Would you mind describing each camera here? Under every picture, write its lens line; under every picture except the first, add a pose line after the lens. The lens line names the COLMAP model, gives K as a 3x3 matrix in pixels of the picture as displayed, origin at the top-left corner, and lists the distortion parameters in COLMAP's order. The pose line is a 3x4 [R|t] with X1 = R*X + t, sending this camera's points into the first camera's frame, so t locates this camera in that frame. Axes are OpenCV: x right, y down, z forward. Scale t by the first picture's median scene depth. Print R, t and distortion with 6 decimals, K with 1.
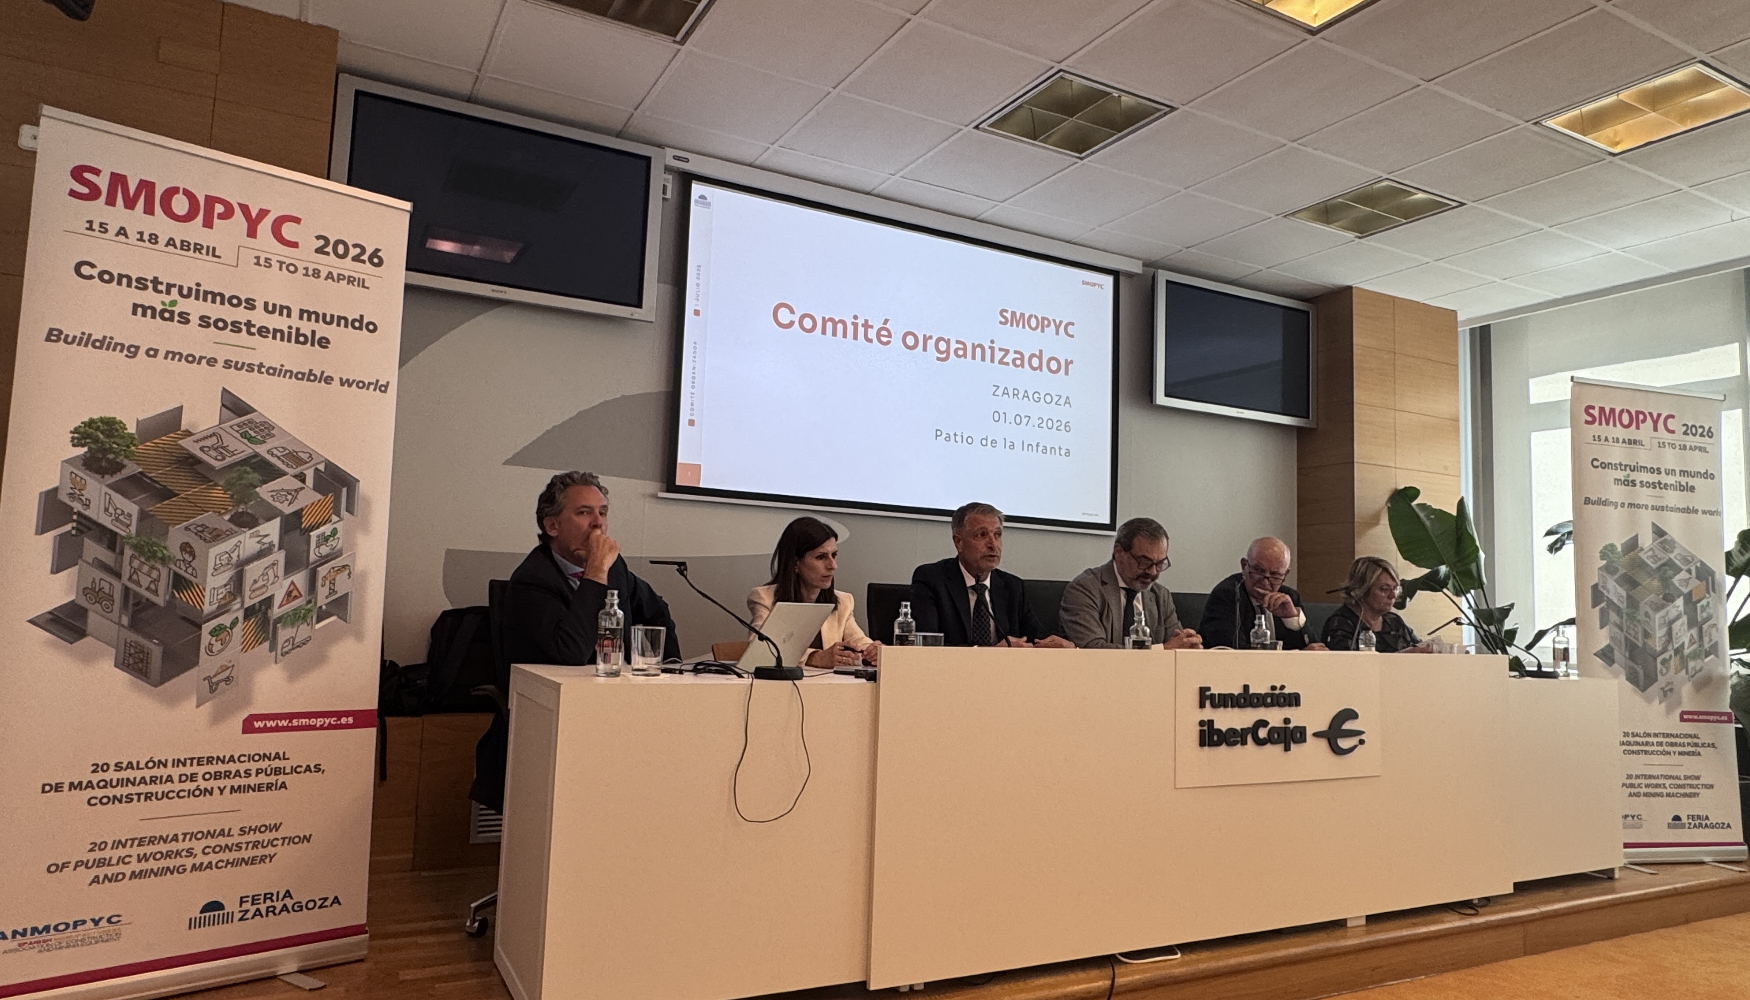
lens RADIAL K [[1069.4, 0, 869.8], [0, 1069.4, 502.9], [0, 0, 1]] dist [-0.005463, 0.003067]
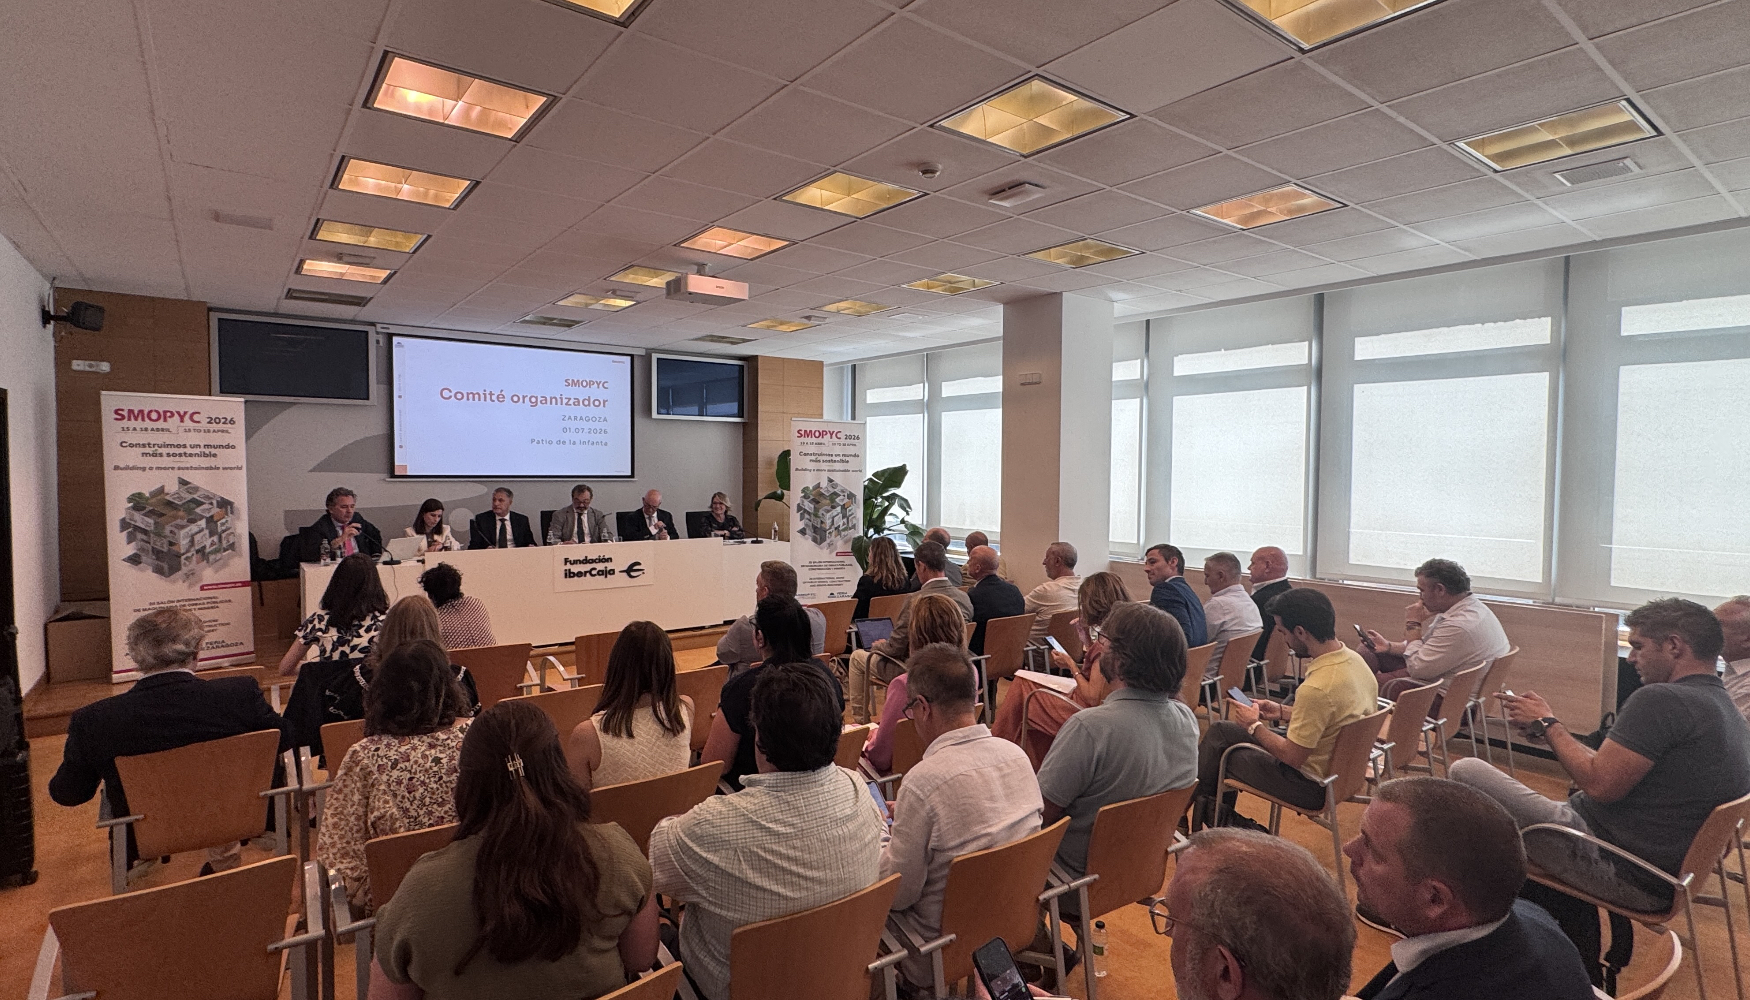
lens RADIAL K [[846.7, 0, 876.0], [0, 846.7, 499.6], [0, 0, 1]] dist [-0.005845, 0.000427]
pose [[0.985909, -0.035083, 0.163560, 0.766059], [0.011830, 0.989935, 0.141028, -0.296064], [-0.166862, -0.137105, 0.976401, -1.349628]]
